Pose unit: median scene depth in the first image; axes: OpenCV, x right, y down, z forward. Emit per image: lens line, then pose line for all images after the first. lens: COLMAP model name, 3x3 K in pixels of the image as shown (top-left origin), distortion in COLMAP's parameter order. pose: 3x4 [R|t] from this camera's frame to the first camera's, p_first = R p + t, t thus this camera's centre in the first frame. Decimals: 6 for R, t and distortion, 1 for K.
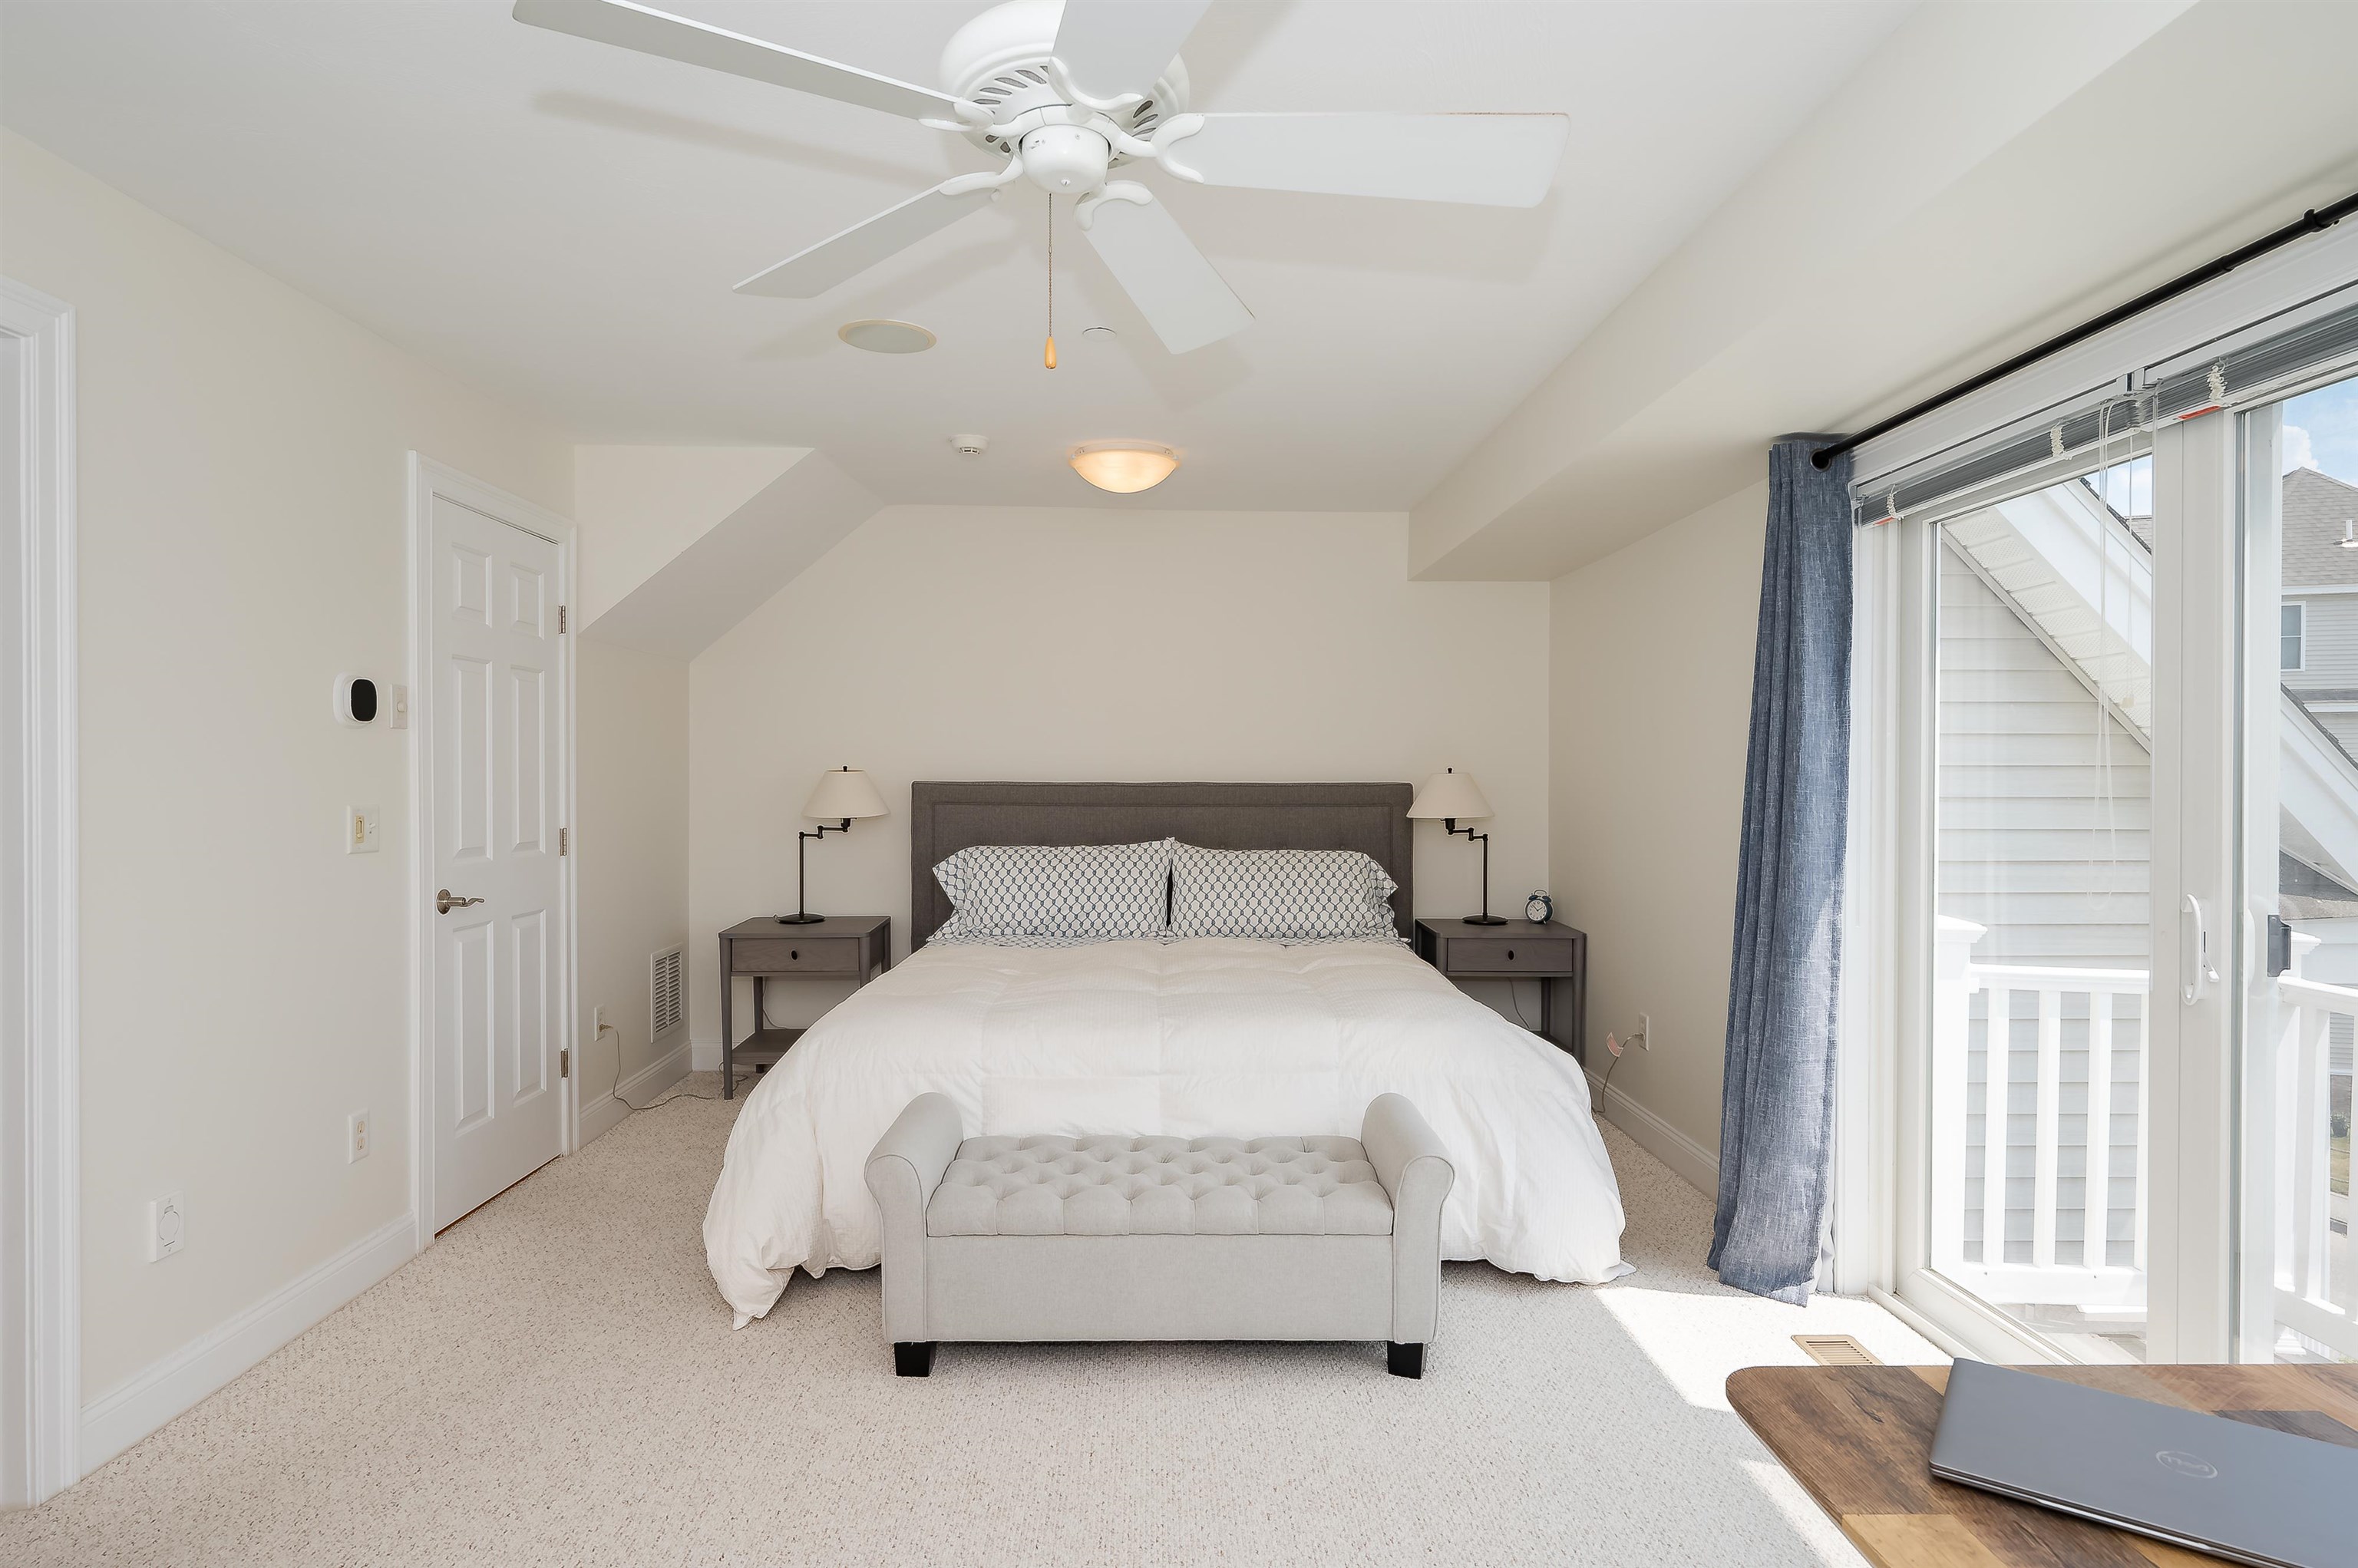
lens RADIAL K [[1322.3, 0, 1183.4], [0, 1322.3, 777.3], [0, 0, 1]] dist [-0.001558, 0.002489]
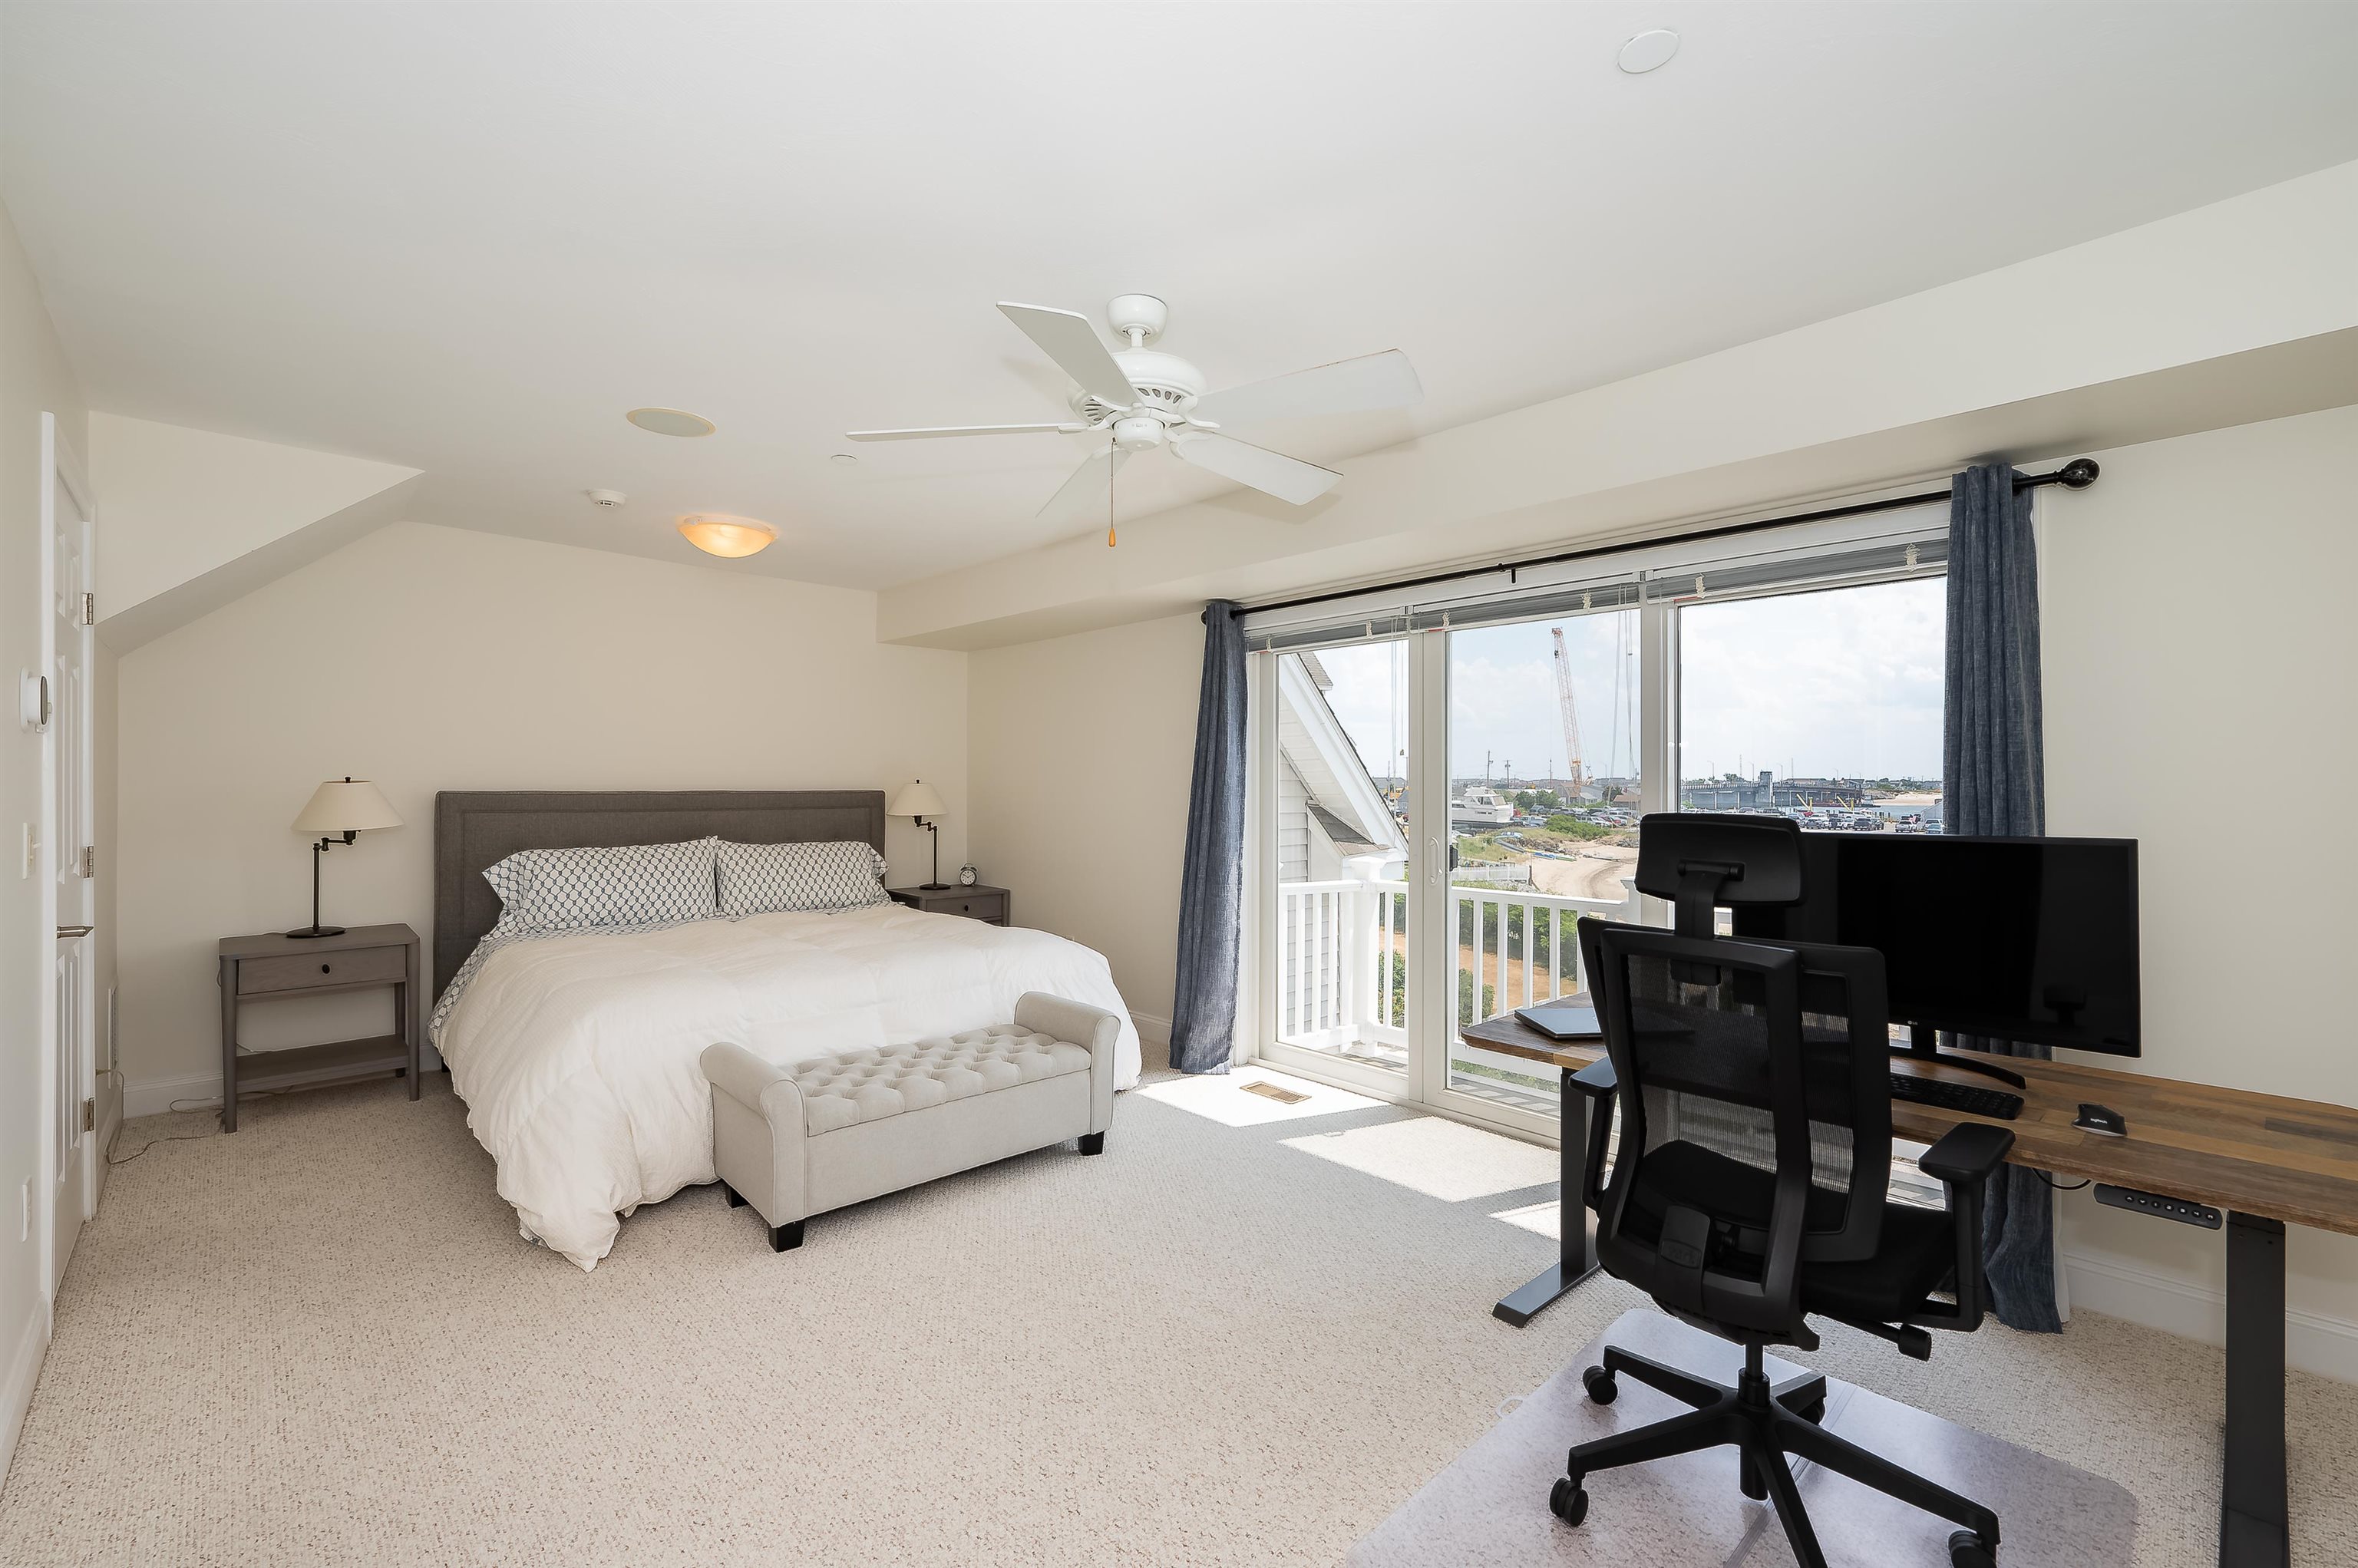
lens RADIAL K [[1023.4, 0, 1223.8], [0, 1023.4, 771.9], [0, 0, 1]] dist [0.003412, 0.000853]
pose [[0.718998, 0.008308, 0.694962, -0.343172], [0.001350, 0.999910, -0.013350, -0.000726], [-0.695011, 0.010537, 0.718922, -0.013787]]
